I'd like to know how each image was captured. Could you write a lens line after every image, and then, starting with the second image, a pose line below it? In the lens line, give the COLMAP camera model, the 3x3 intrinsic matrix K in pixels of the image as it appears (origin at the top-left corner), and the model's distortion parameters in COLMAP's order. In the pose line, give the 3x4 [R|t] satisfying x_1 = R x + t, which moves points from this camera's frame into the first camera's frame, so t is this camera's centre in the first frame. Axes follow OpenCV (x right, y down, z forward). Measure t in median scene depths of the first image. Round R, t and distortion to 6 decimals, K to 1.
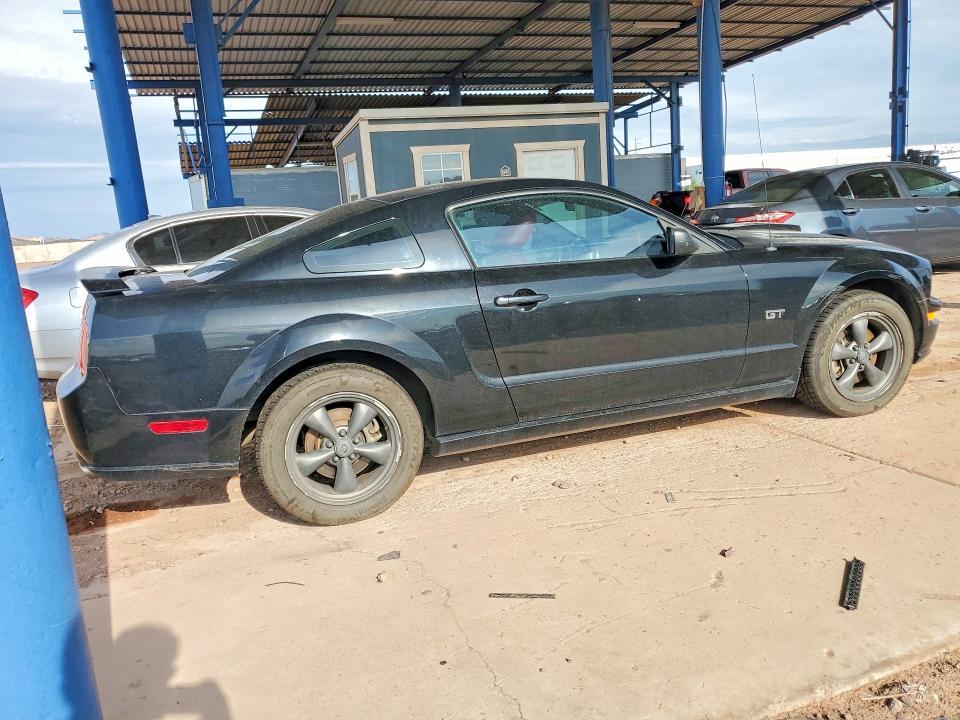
lens RADIAL K [[753.1, 0, 477.4], [0, 753.1, 361.0], [0, 0, 1]] dist [-0.012164, -0.005941]
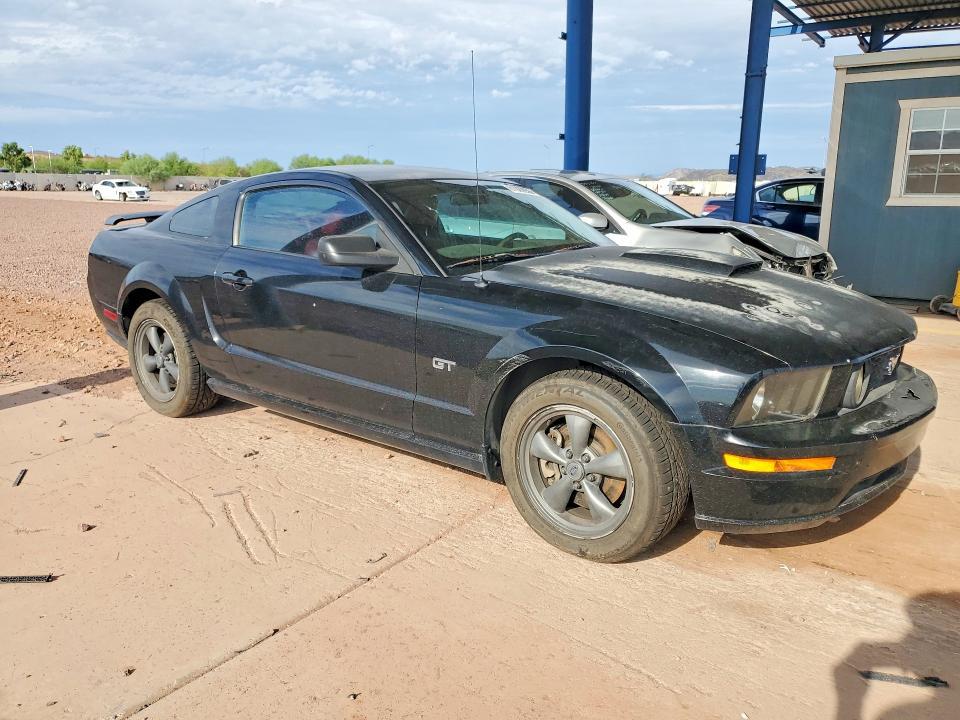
lens RADIAL K [[753.1, 0, 477.5], [0, 753.1, 360.2], [0, 0, 1]] dist [-0.012164, -0.005941]
pose [[0.530335, 0.264694, -0.805408, 1.041747], [-0.200360, 0.962231, 0.184303, -0.217315], [0.823772, 0.063629, 0.563339, 0.586175]]
